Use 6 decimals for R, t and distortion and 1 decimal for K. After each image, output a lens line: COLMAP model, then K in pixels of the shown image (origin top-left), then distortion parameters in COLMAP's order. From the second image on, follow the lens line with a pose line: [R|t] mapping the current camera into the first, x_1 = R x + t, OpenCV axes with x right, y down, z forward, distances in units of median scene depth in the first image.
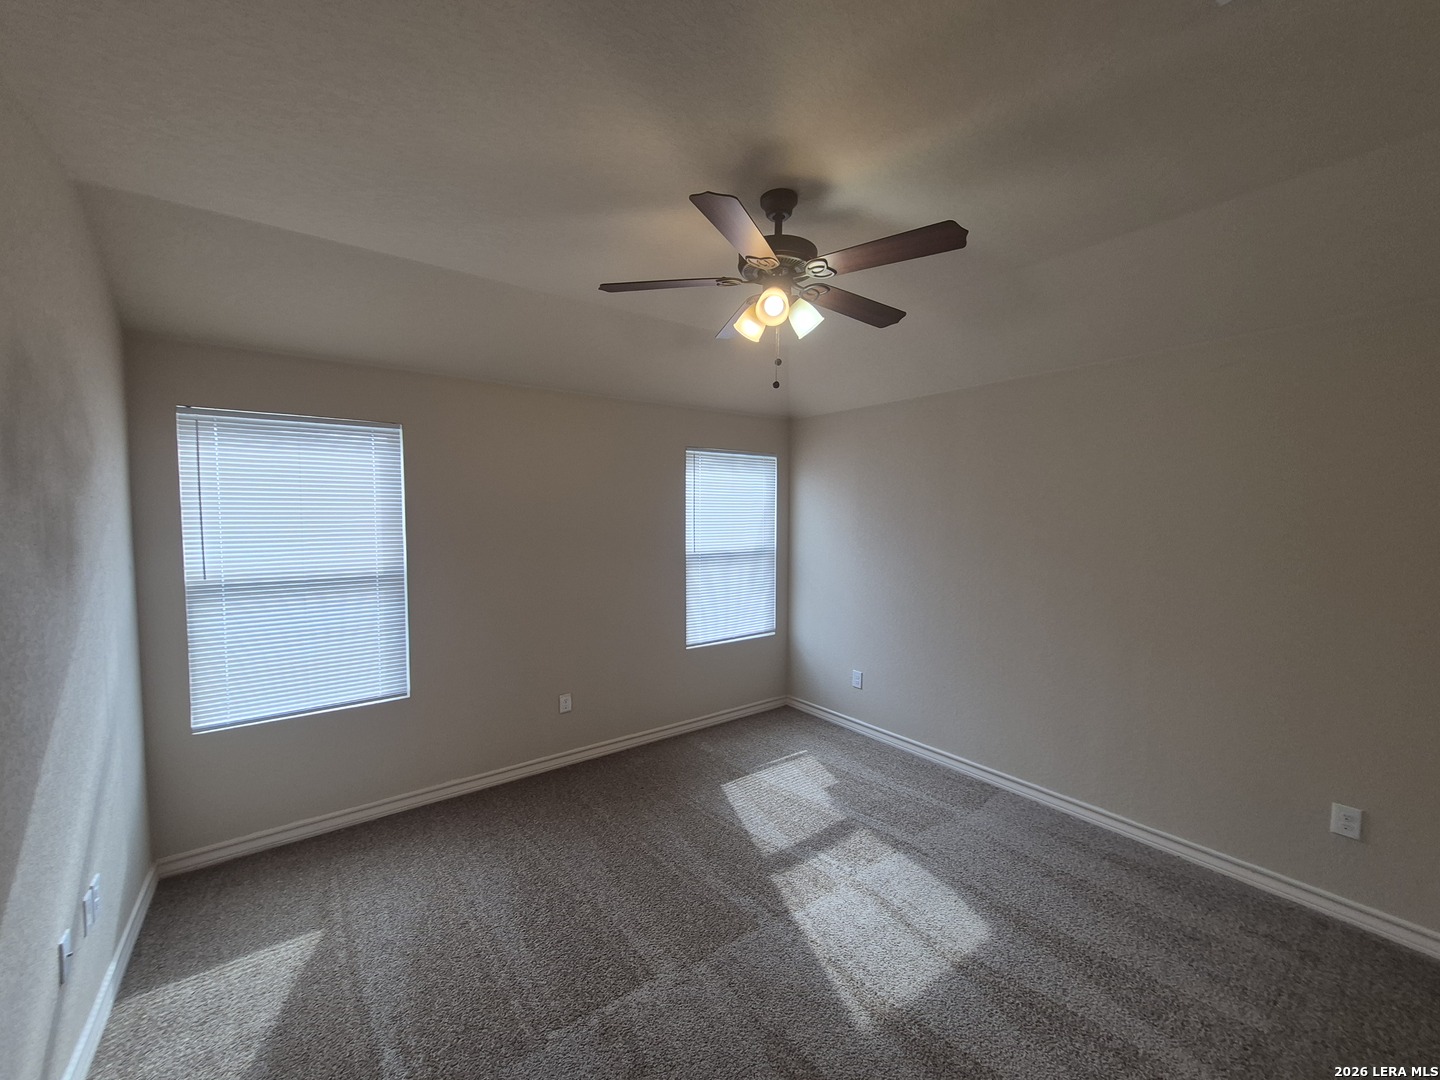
lens RADIAL K [[588.3, 0, 709.8], [0, 588.3, 546.9], [0, 0, 1]] dist [0.010497, -0.000262]
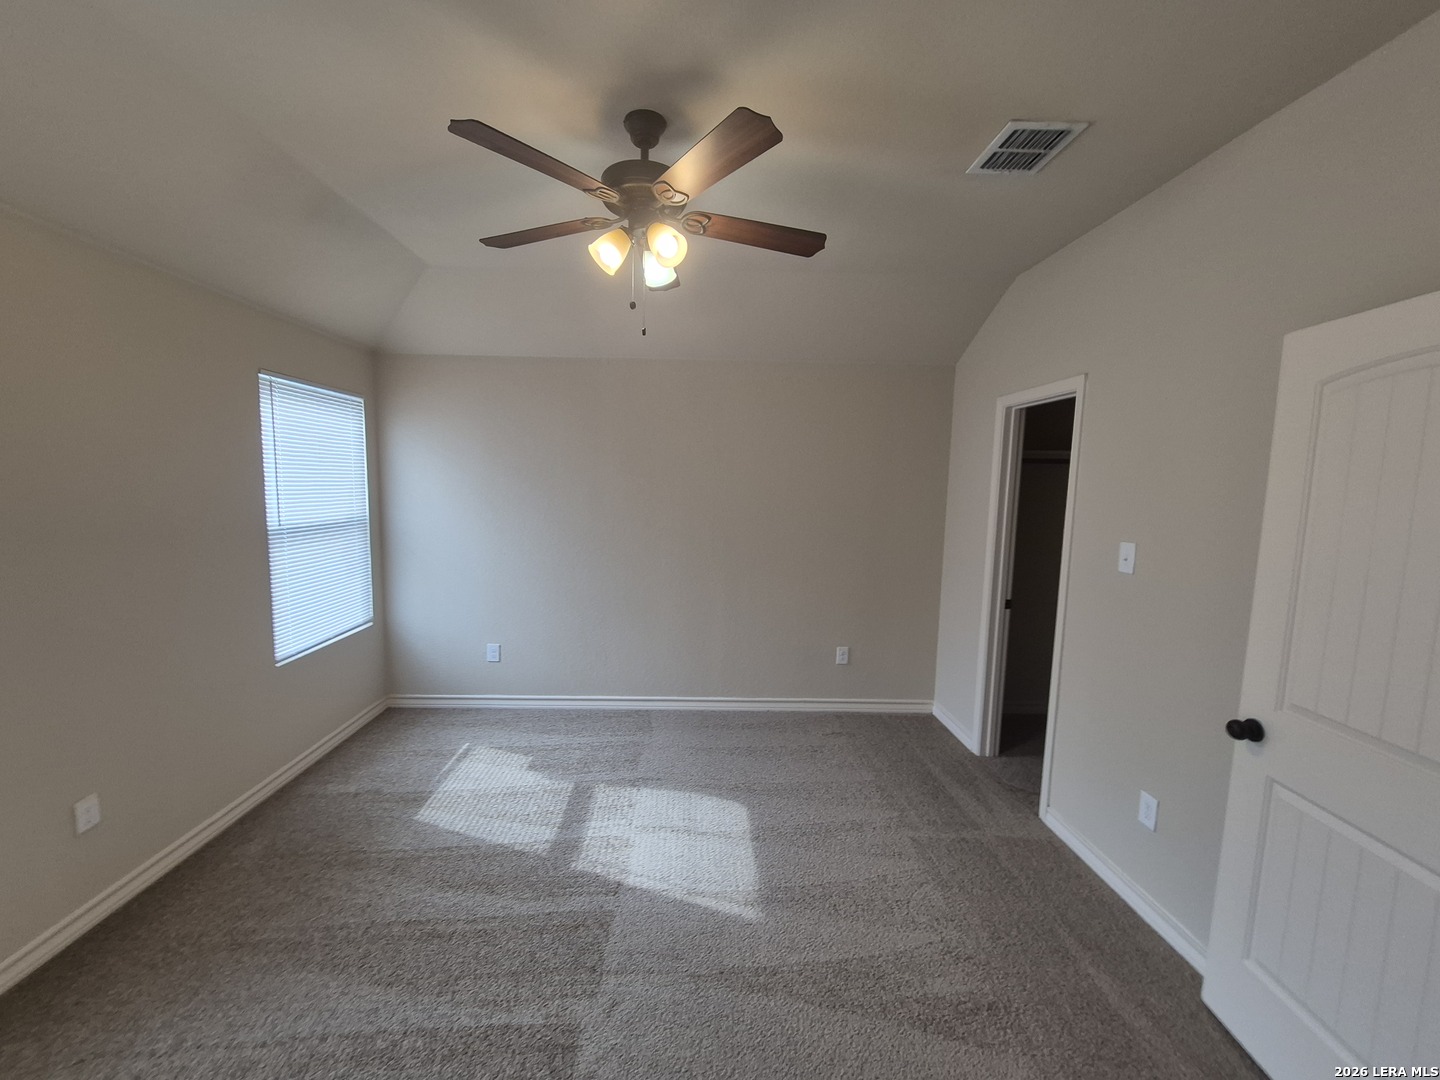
lens RADIAL K [[588.3, 0, 709.8], [0, 588.3, 546.9], [0, 0, 1]] dist [0.010497, -0.000262]
pose [[0.569677, -0.083609, 0.817605, -0.422318], [0.033402, 0.996345, 0.078614, -0.005526], [-0.821190, -0.017475, 0.570387, 0.264434]]
